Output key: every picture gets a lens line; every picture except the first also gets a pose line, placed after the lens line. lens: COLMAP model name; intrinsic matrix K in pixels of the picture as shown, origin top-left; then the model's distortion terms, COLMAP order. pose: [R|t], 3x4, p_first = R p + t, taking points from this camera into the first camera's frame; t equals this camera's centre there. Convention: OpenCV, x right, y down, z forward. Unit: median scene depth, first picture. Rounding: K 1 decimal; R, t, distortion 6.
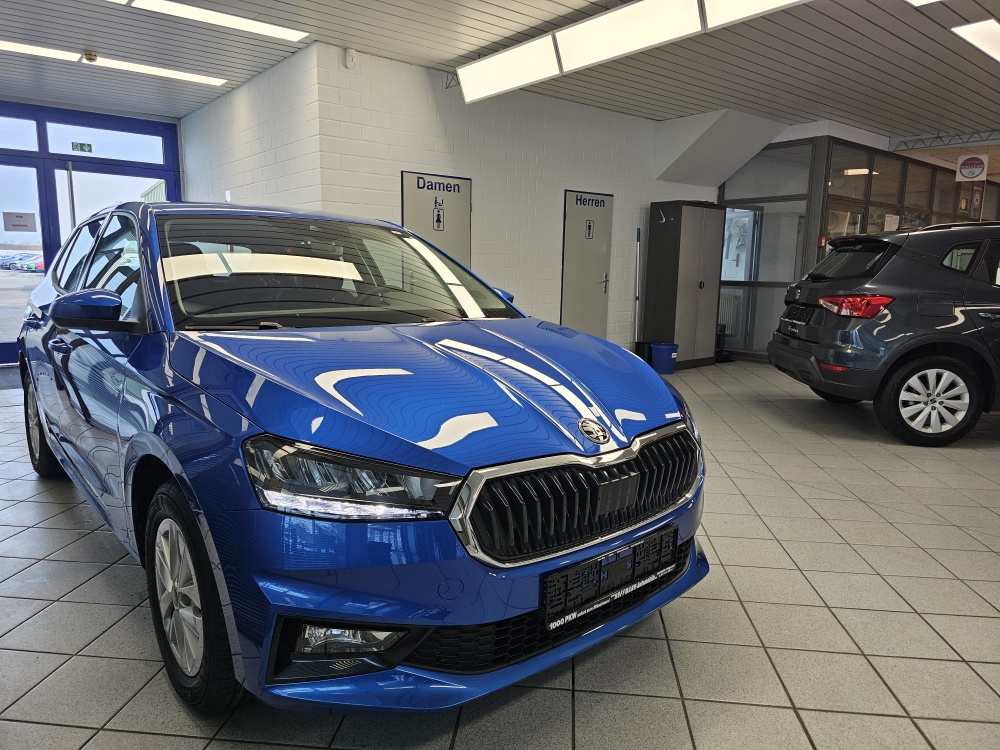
lens RADIAL K [[673.0, 0, 500.0], [0, 673.0, 375.0], [0, 0, 1]] dist [0.036249, -0.045218]
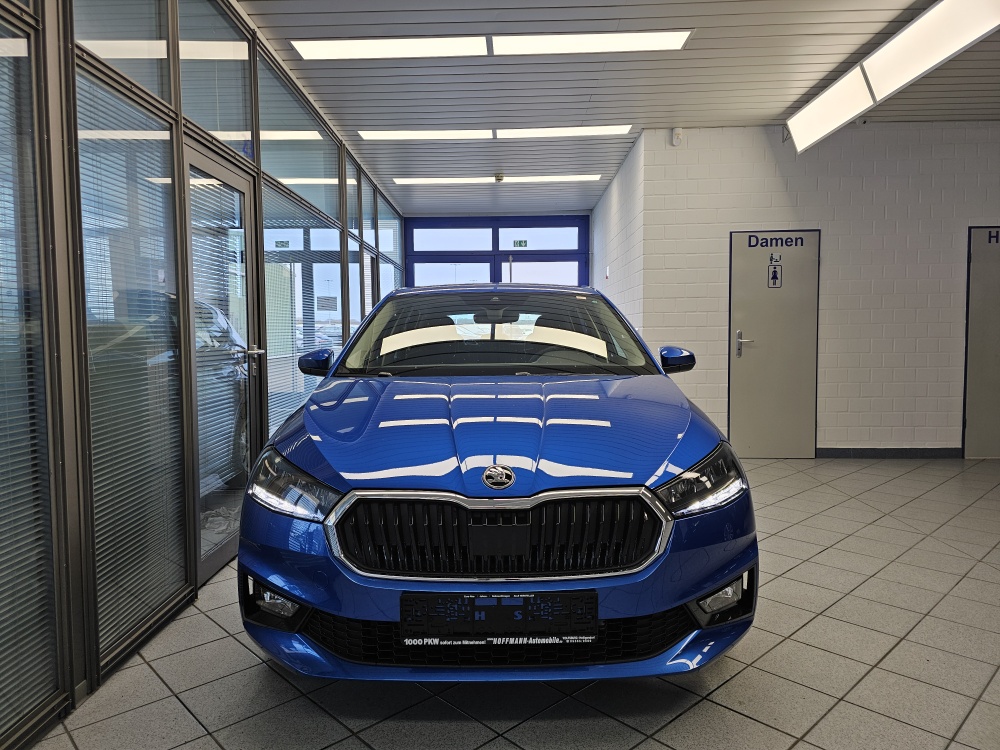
lens RADIAL K [[669.2, 0, 497.3], [0, 669.2, 369.0], [0, 0, 1]] dist [0.038898, -0.080795]
pose [[0.745173, 0.010334, -0.666792, 0.249307], [-0.077952, 0.994375, -0.071705, -0.003751], [0.662300, 0.105410, 0.741787, 0.057601]]
